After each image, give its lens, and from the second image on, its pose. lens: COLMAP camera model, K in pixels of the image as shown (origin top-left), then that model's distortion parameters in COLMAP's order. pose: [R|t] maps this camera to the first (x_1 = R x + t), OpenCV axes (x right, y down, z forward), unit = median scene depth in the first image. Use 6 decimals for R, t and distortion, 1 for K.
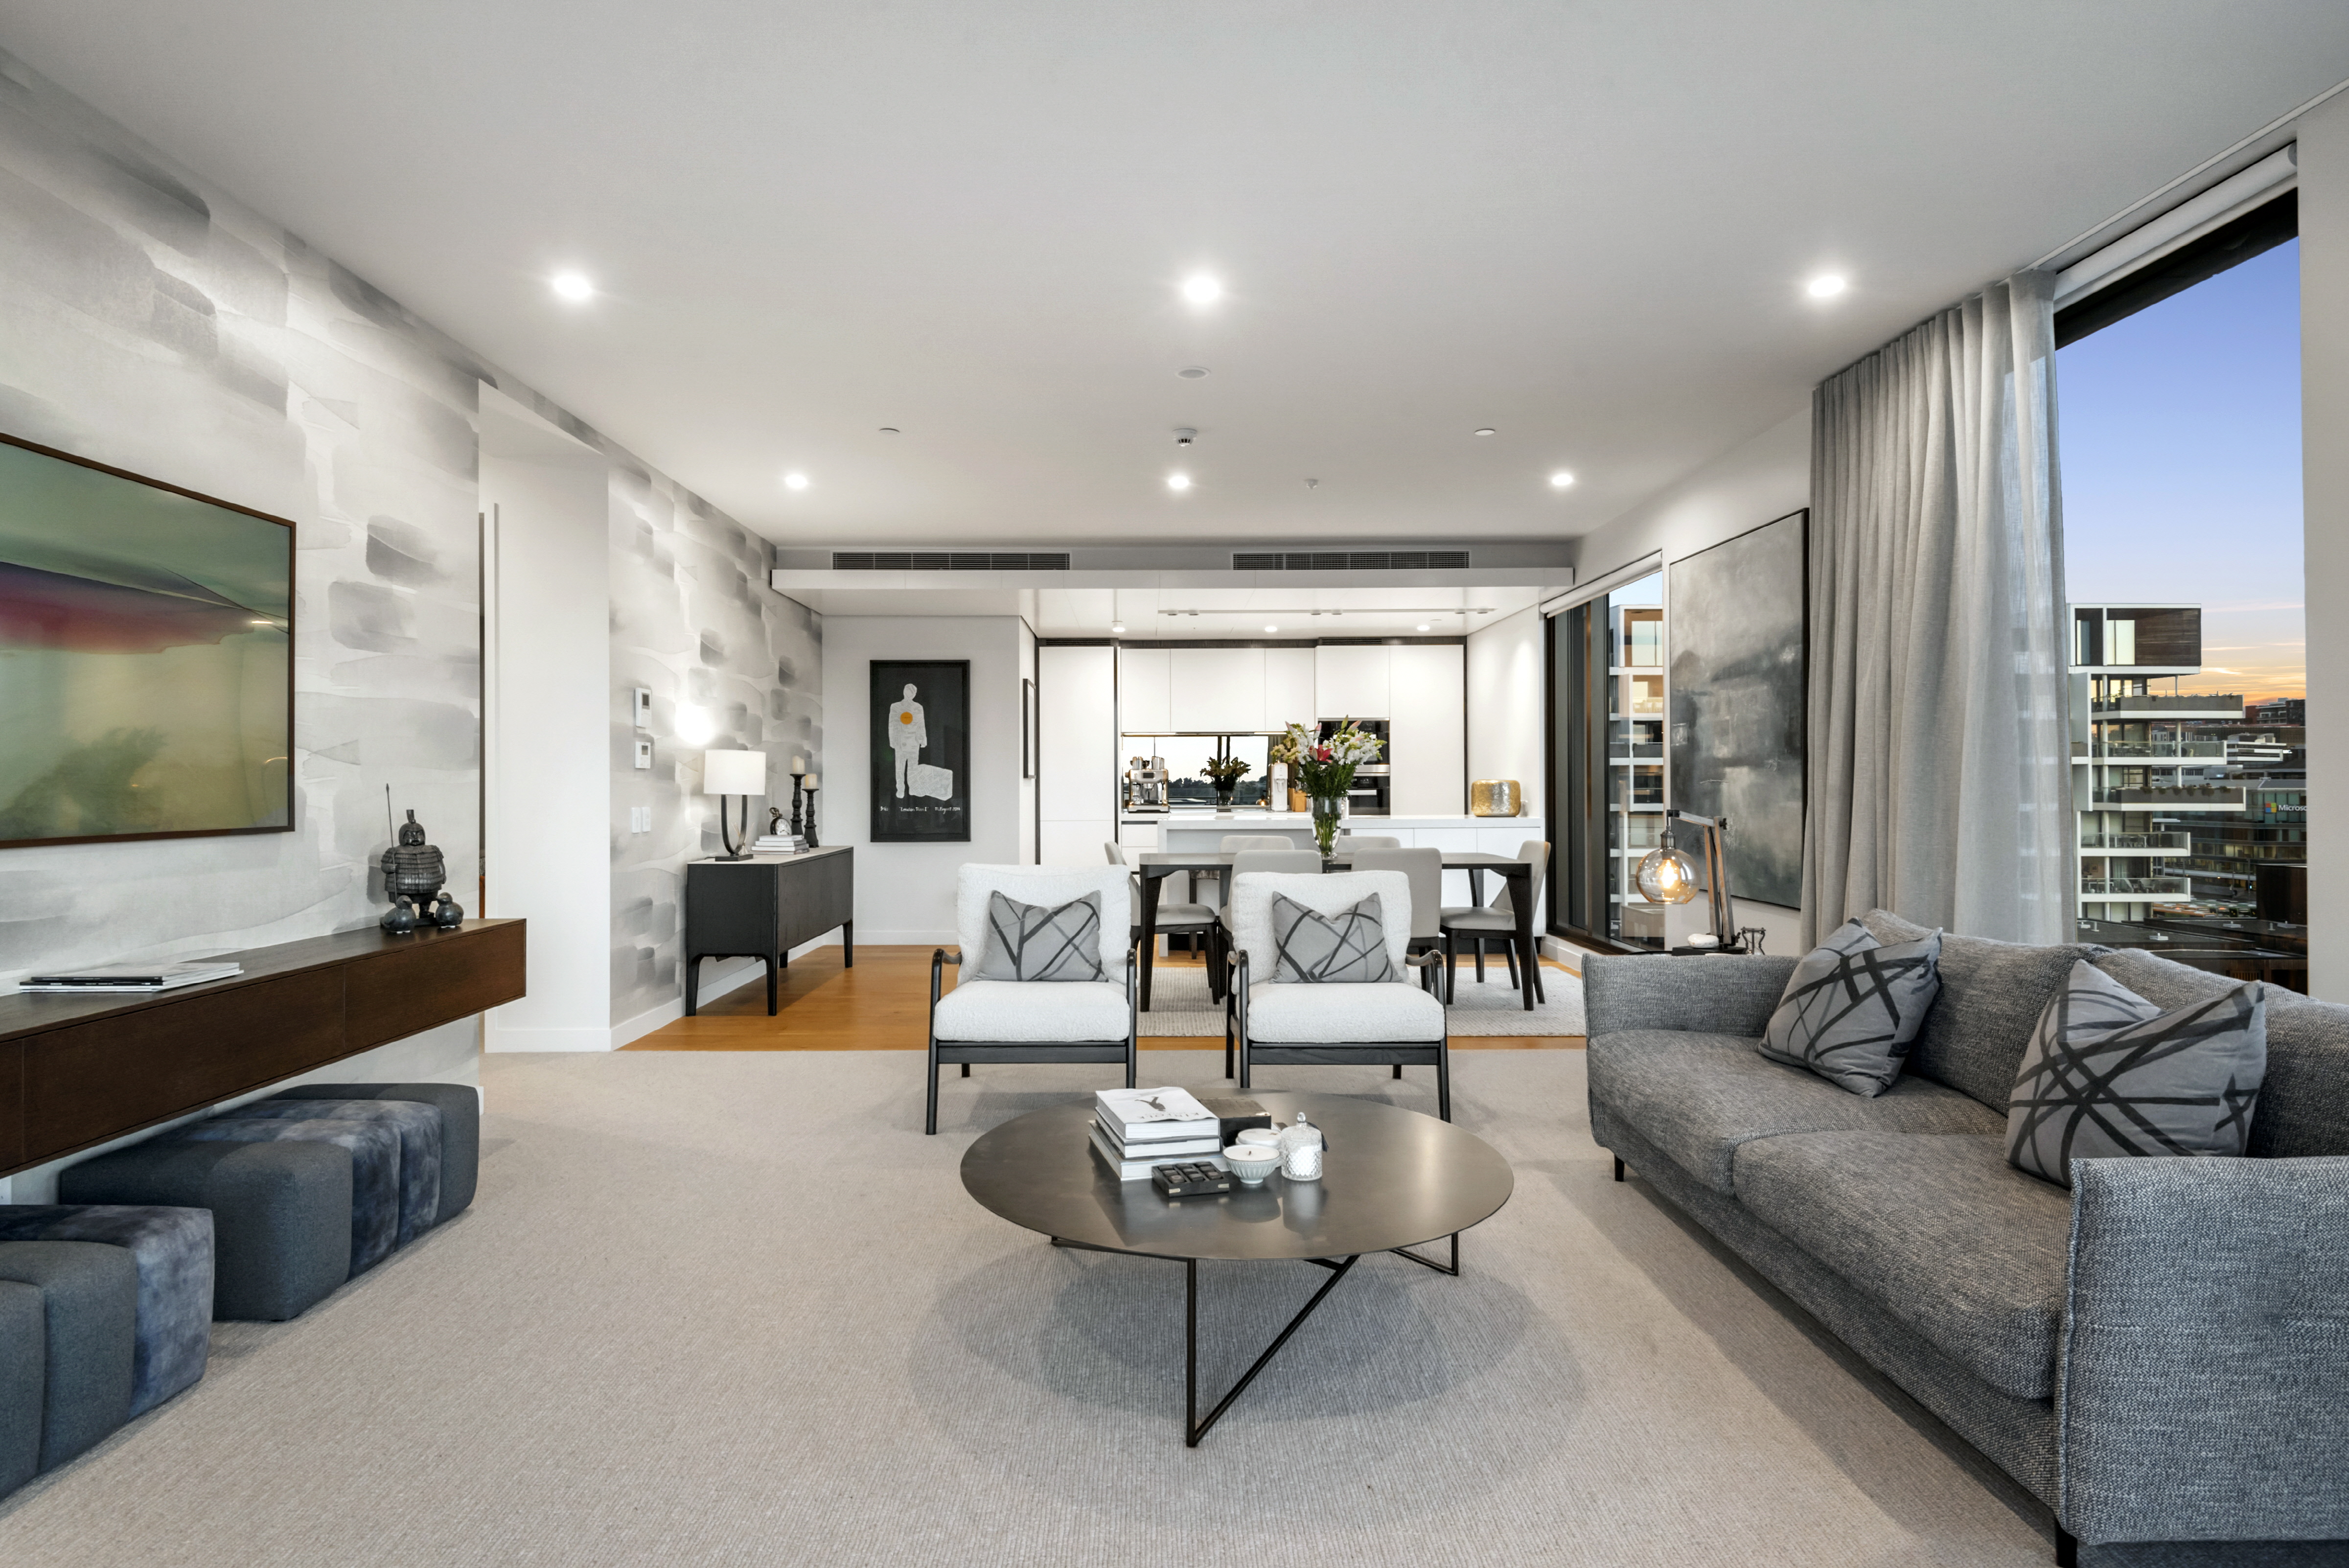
lens RADIAL K [[1216.7, 0, 1142.6], [0, 1216.7, 769.9], [0, 0, 1]] dist [0.023342, -0.016361]
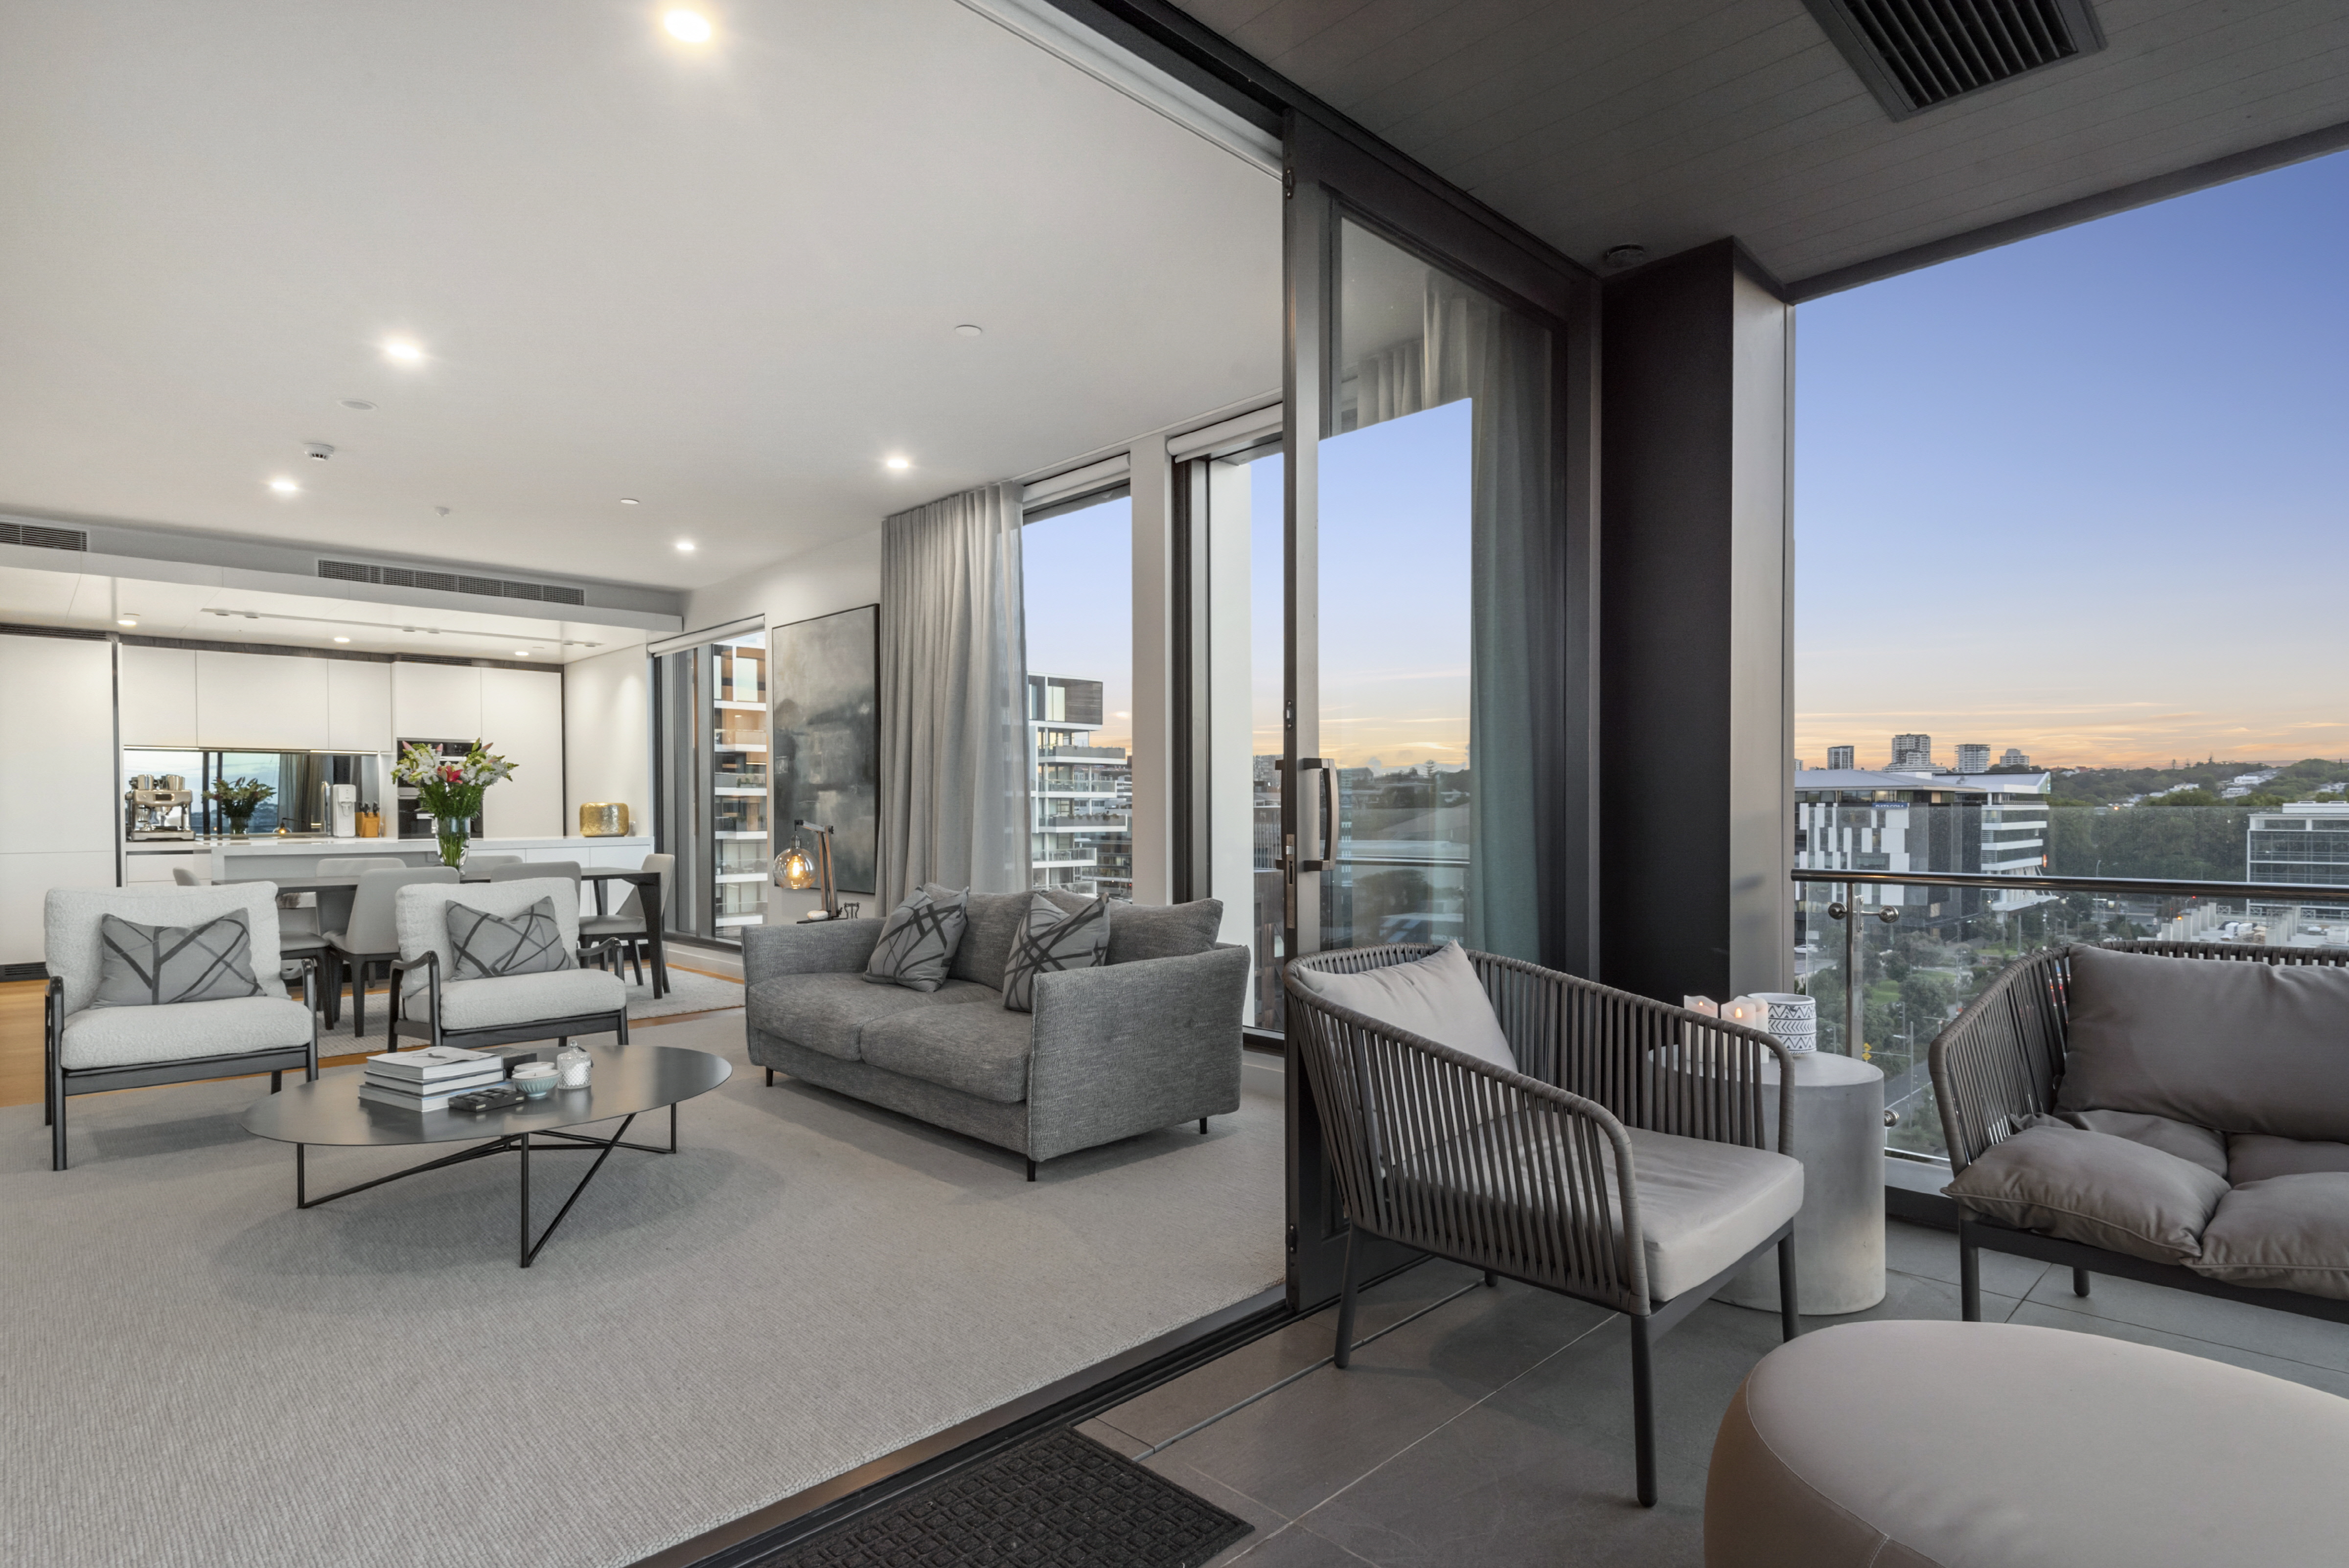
lens RADIAL K [[1216.5, 0, 1183.5], [0, 1216.5, 822.6], [0, 0, 1]] dist [0.023342, -0.016361]
pose [[0.712606, -0.007959, 0.701519, -0.199585], [-0.005244, 0.999847, 0.016671, 0.010040], [-0.701545, -0.015559, 0.712455, -0.253193]]
